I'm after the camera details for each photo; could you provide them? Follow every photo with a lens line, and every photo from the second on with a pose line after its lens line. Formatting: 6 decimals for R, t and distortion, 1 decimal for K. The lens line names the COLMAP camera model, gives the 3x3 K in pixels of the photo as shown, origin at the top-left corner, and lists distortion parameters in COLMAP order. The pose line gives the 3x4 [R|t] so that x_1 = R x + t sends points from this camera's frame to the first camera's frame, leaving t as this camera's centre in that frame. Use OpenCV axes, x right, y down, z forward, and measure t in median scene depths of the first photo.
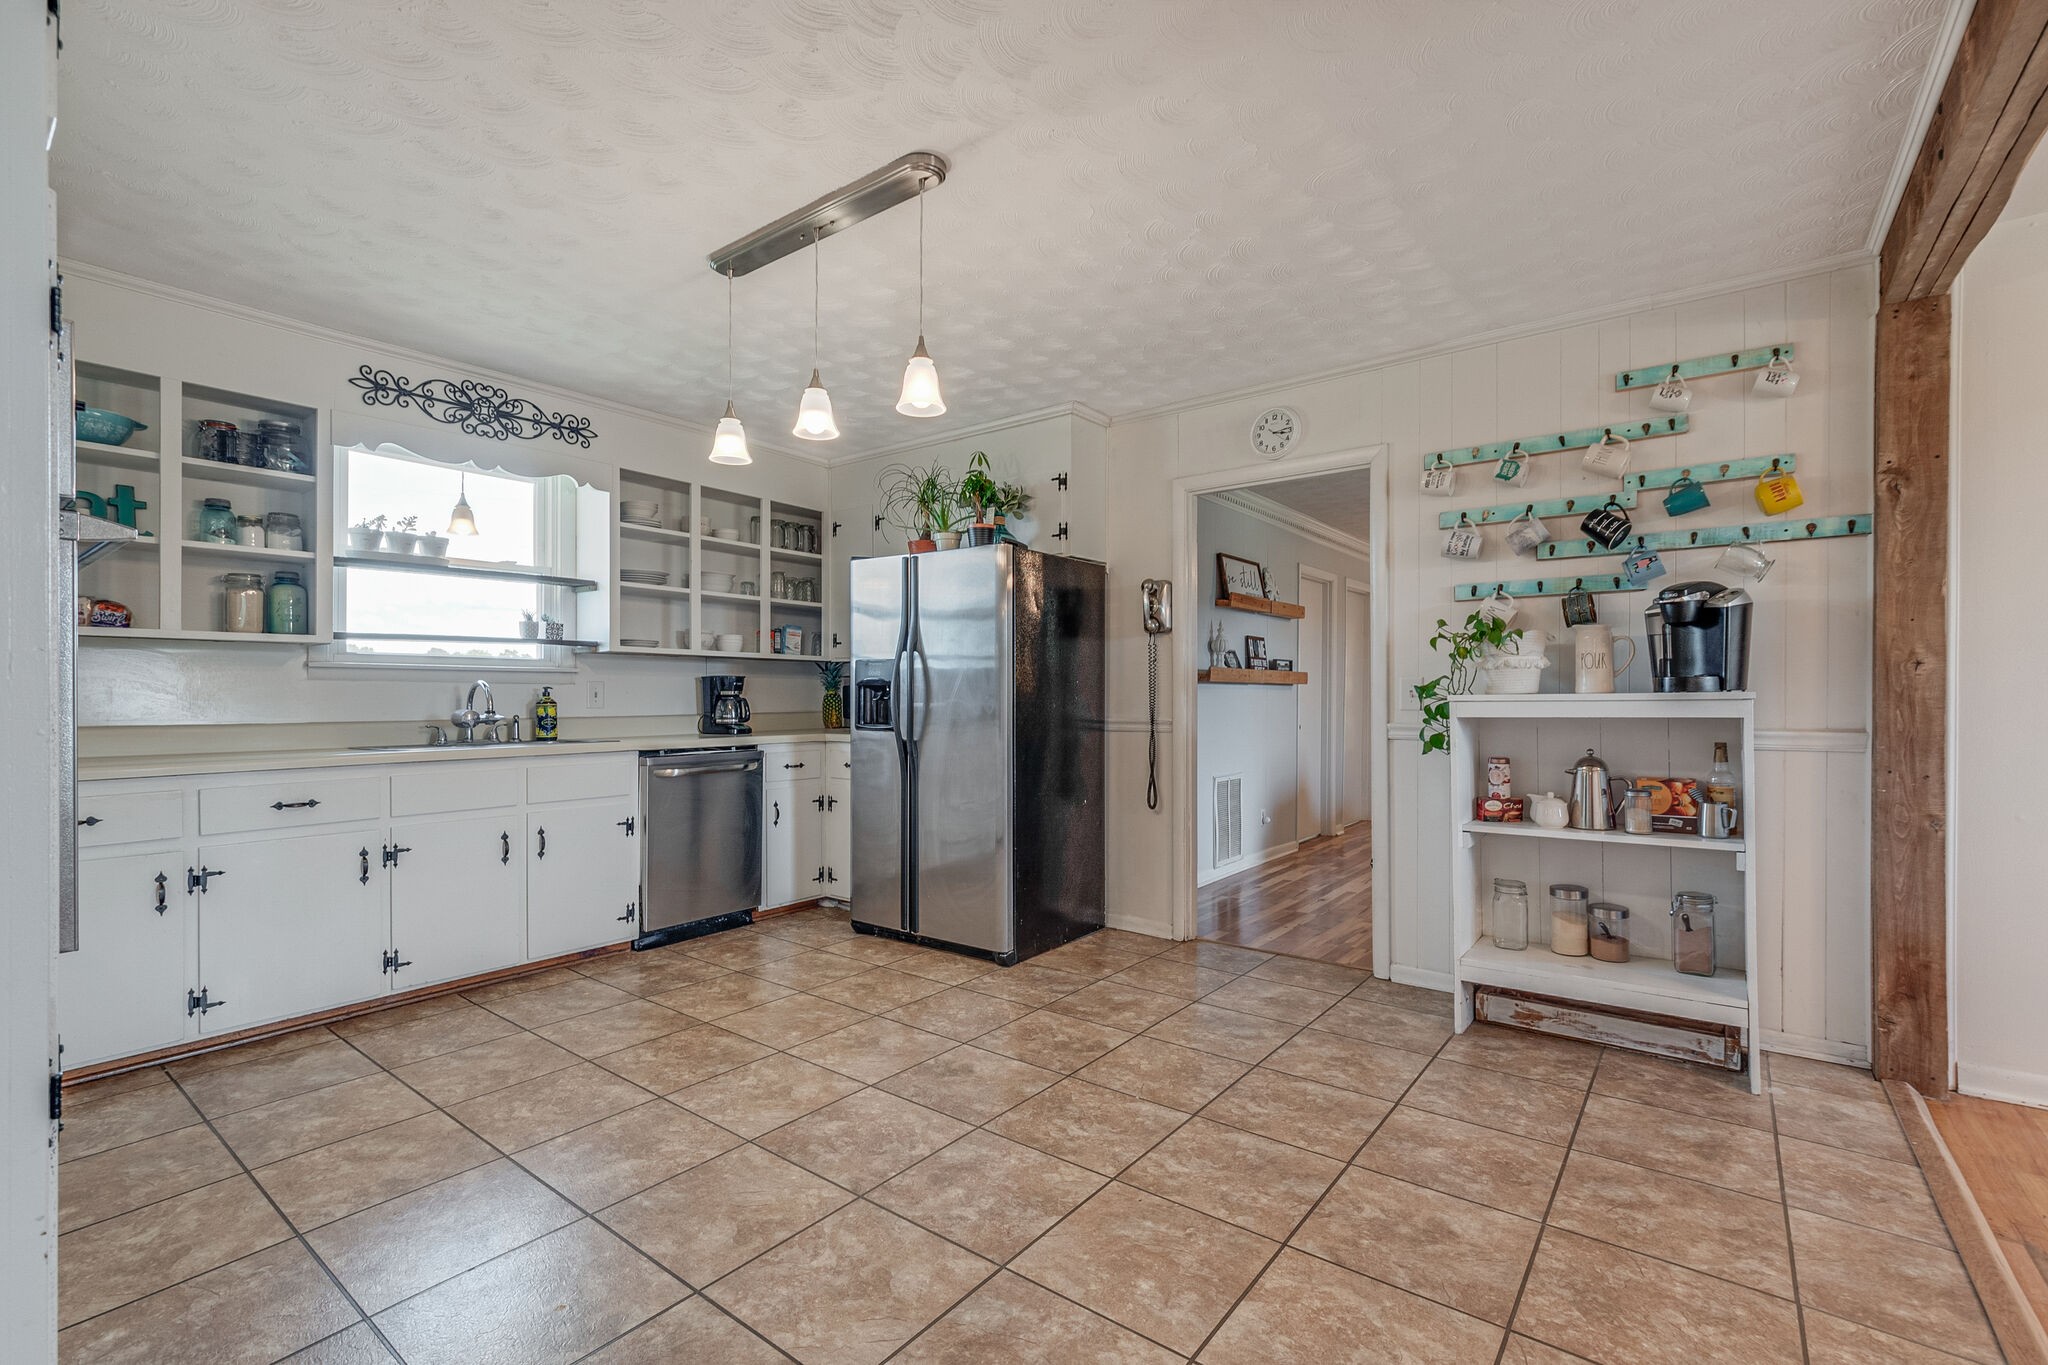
lens RADIAL K [[910.1, 0, 1014.0], [0, 910.1, 707.1], [0, 0, 1]] dist [-0.002393, 0.001925]
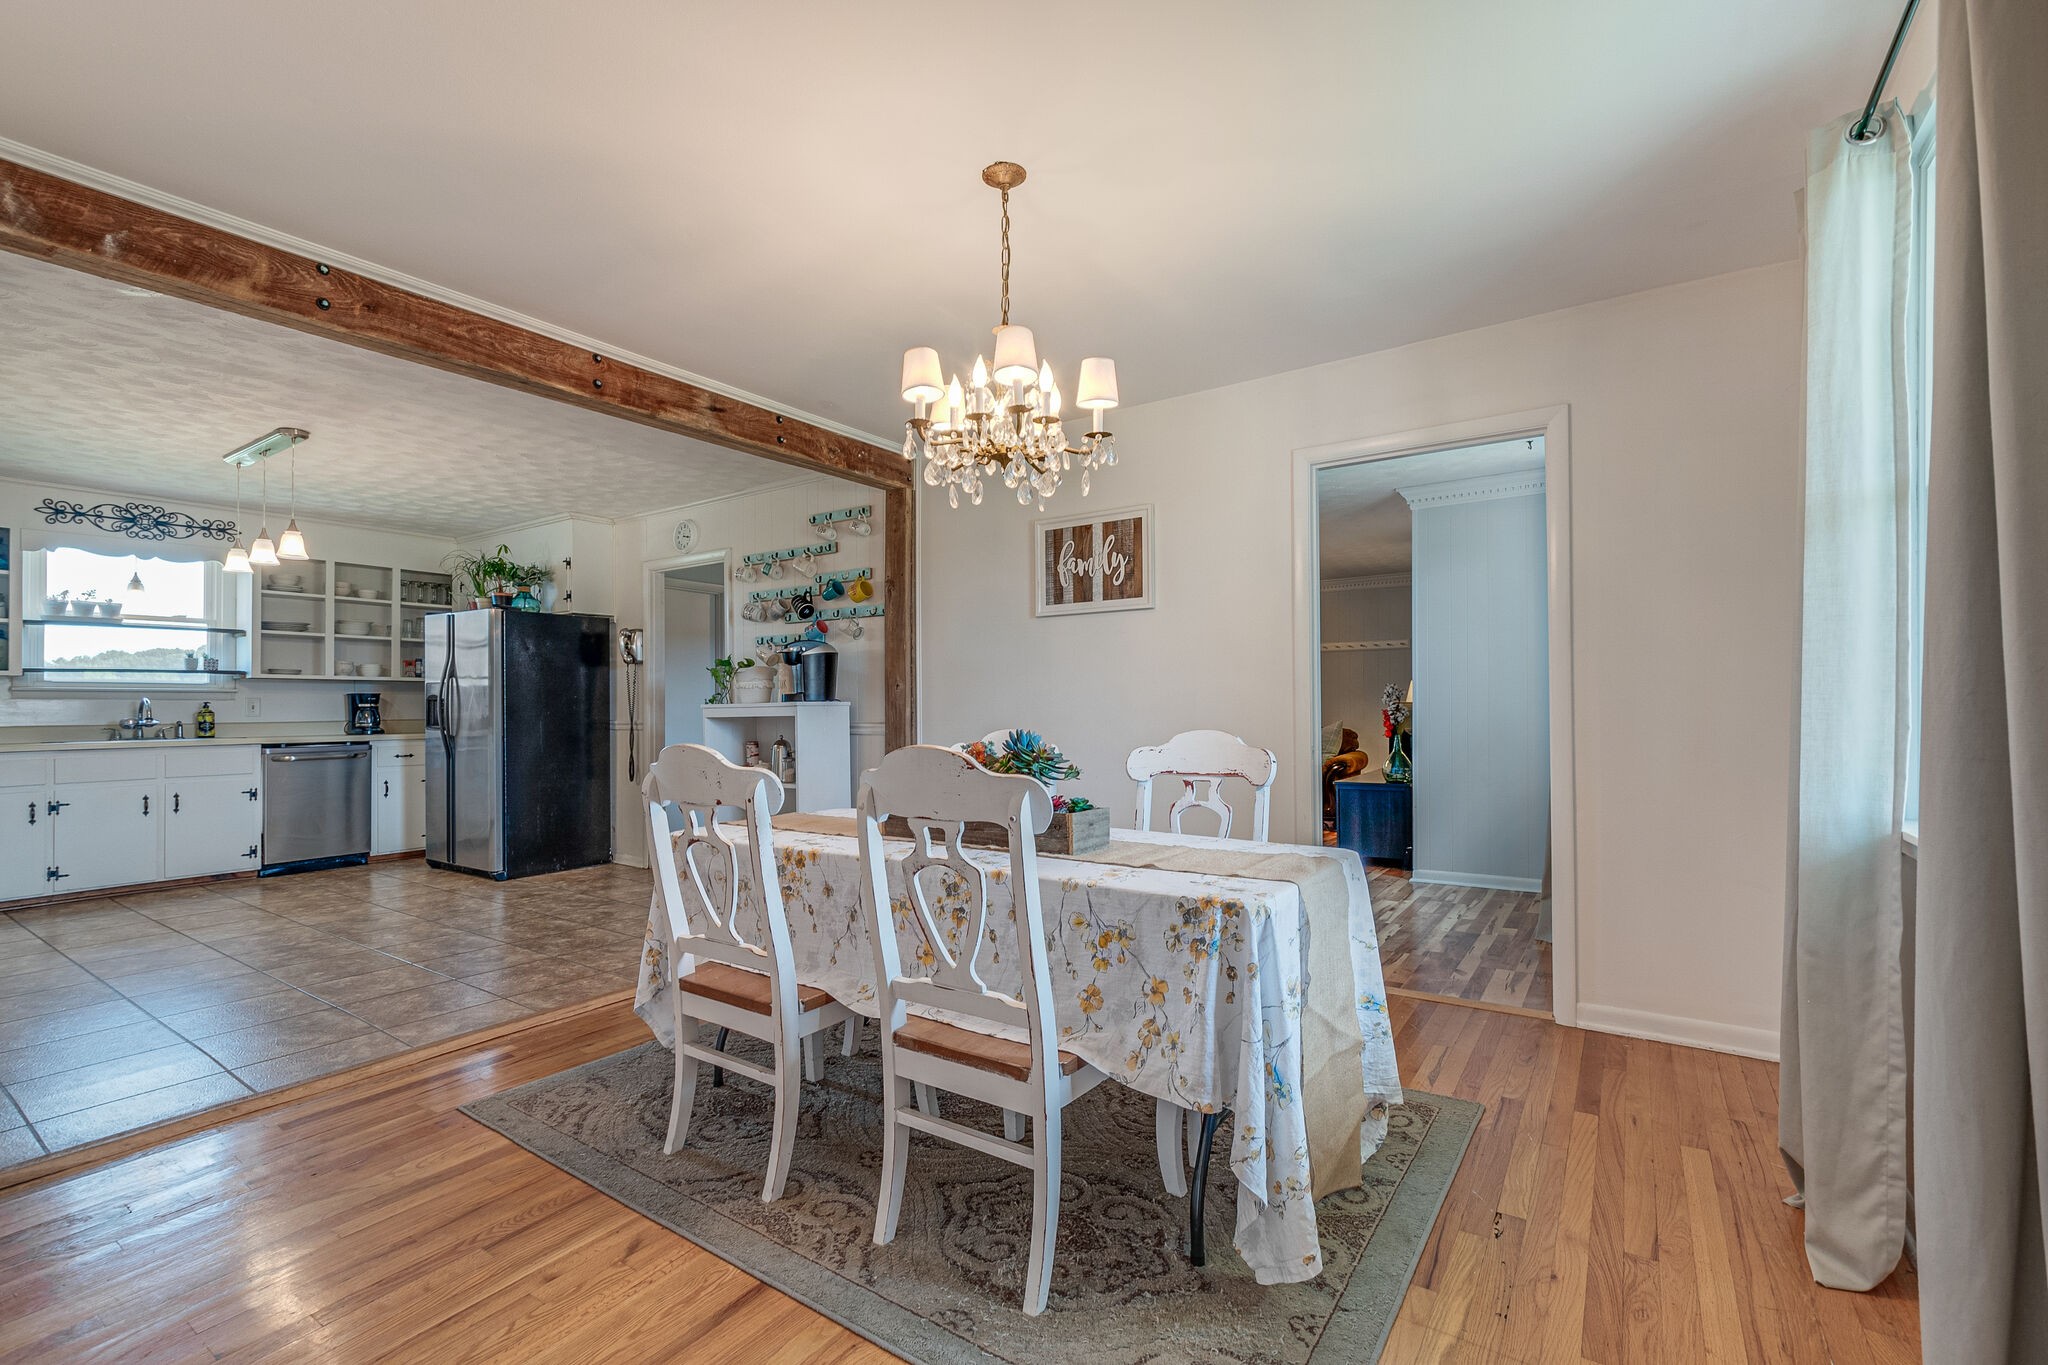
lens RADIAL K [[910.1, 0, 1024.9], [0, 910.1, 700.5], [0, 0, 1]] dist [-0.002393, 0.001925]
pose [[0.998116, -0.005383, 0.061124, 0.940142], [0.006579, 0.999790, -0.019387, 0.017025], [-0.061007, 0.019752, 0.997942, -0.719448]]
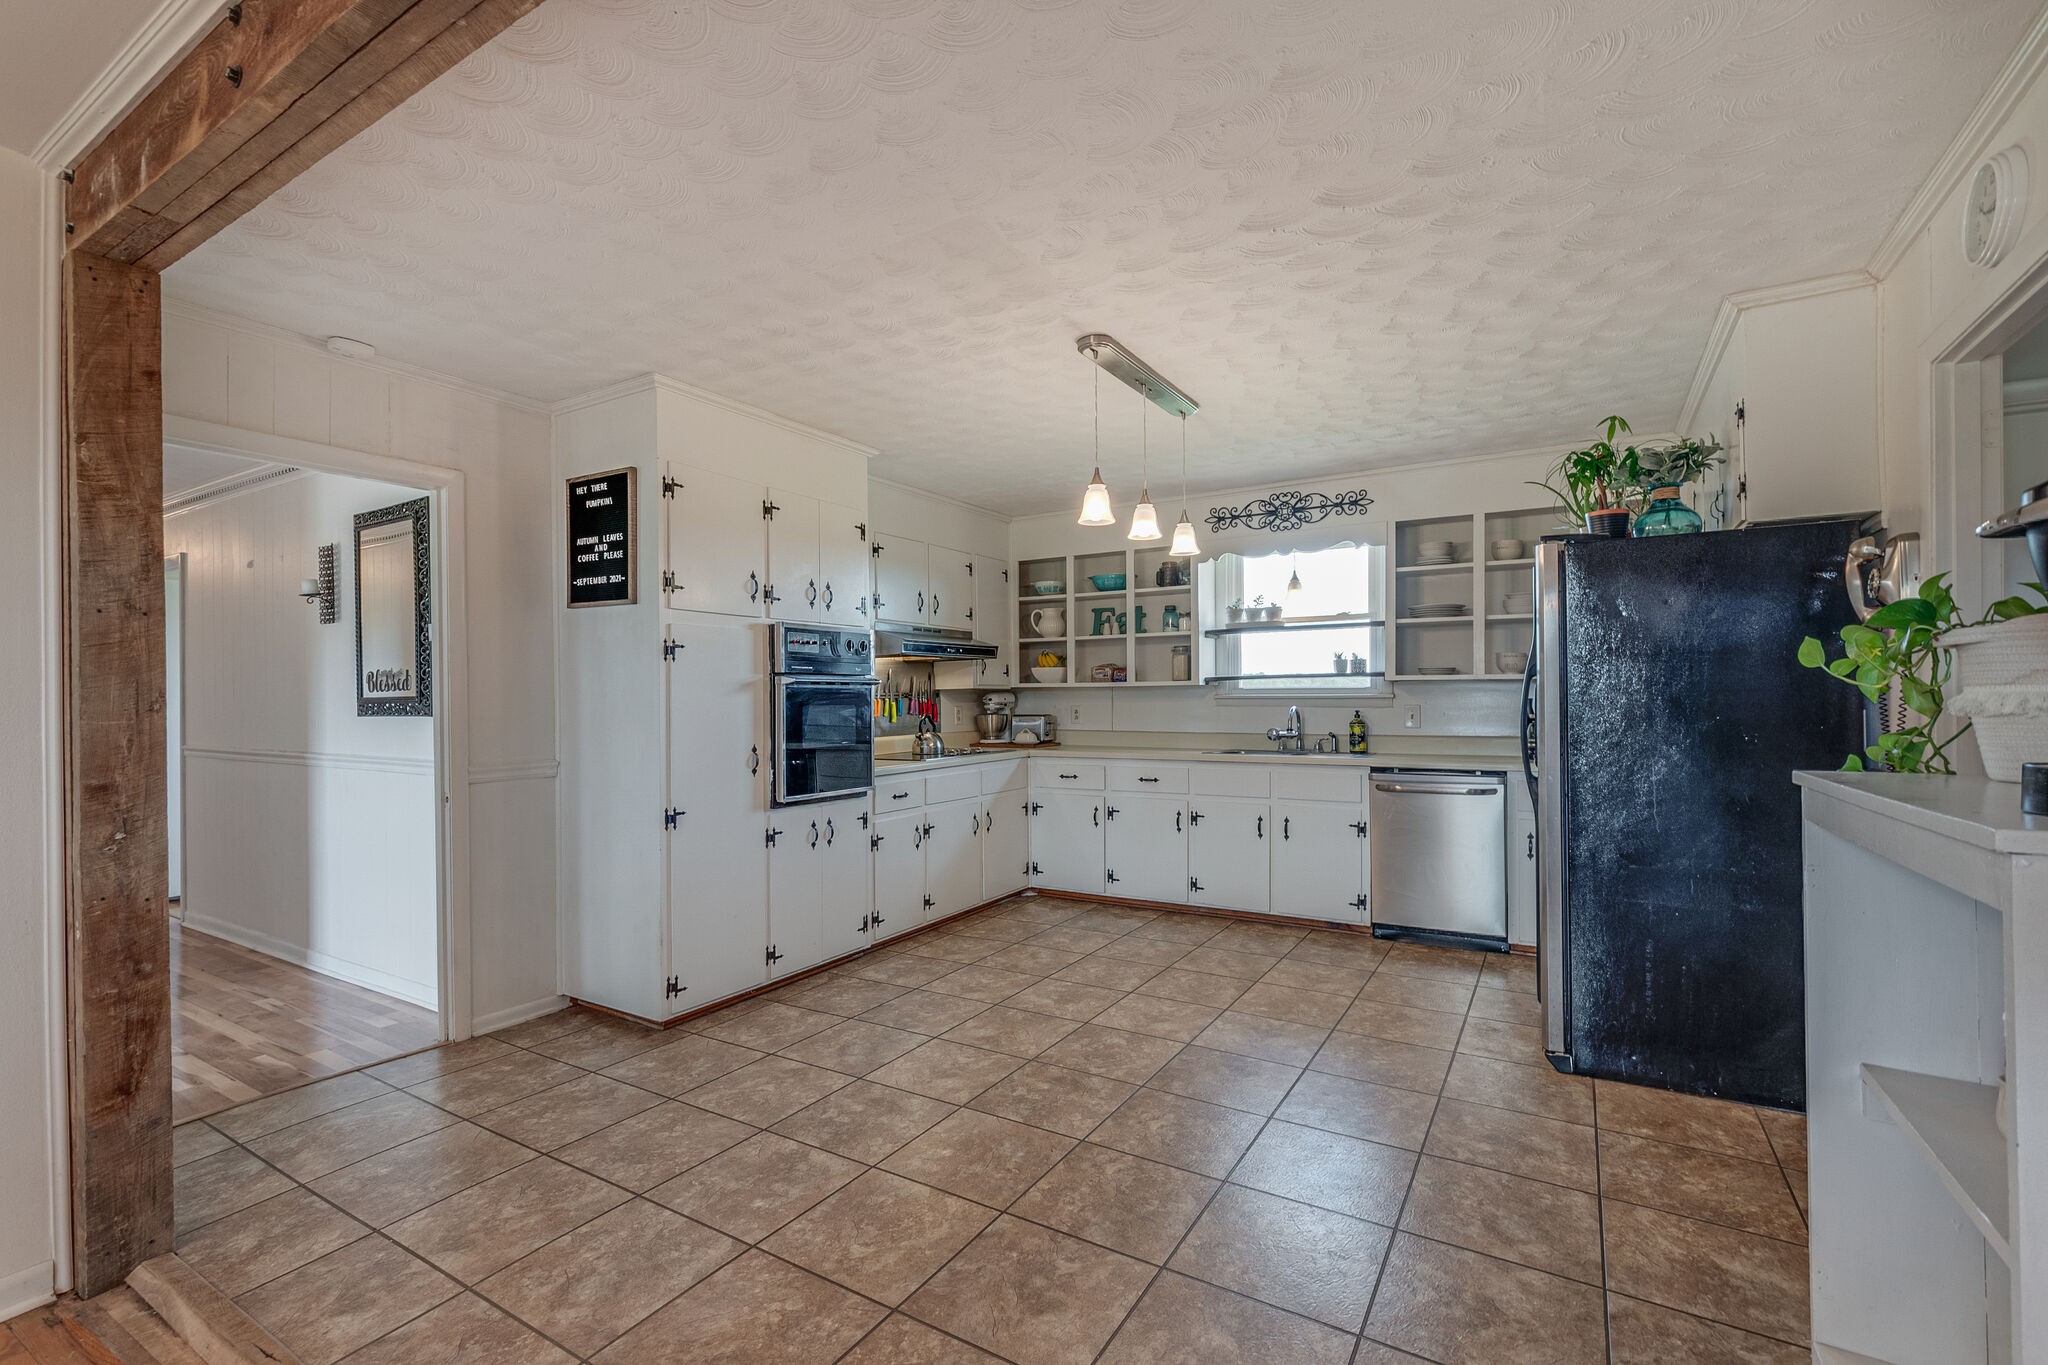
lens RADIAL K [[910.1, 0, 1026.3], [0, 910.1, 710.4], [0, 0, 1]] dist [-0.002393, 0.001925]
pose [[0.106379, 0.012045, -0.994253, 0.883256], [-0.006287, 0.999915, 0.011441, -0.043911], [0.994306, 0.005034, 0.106446, 0.543428]]
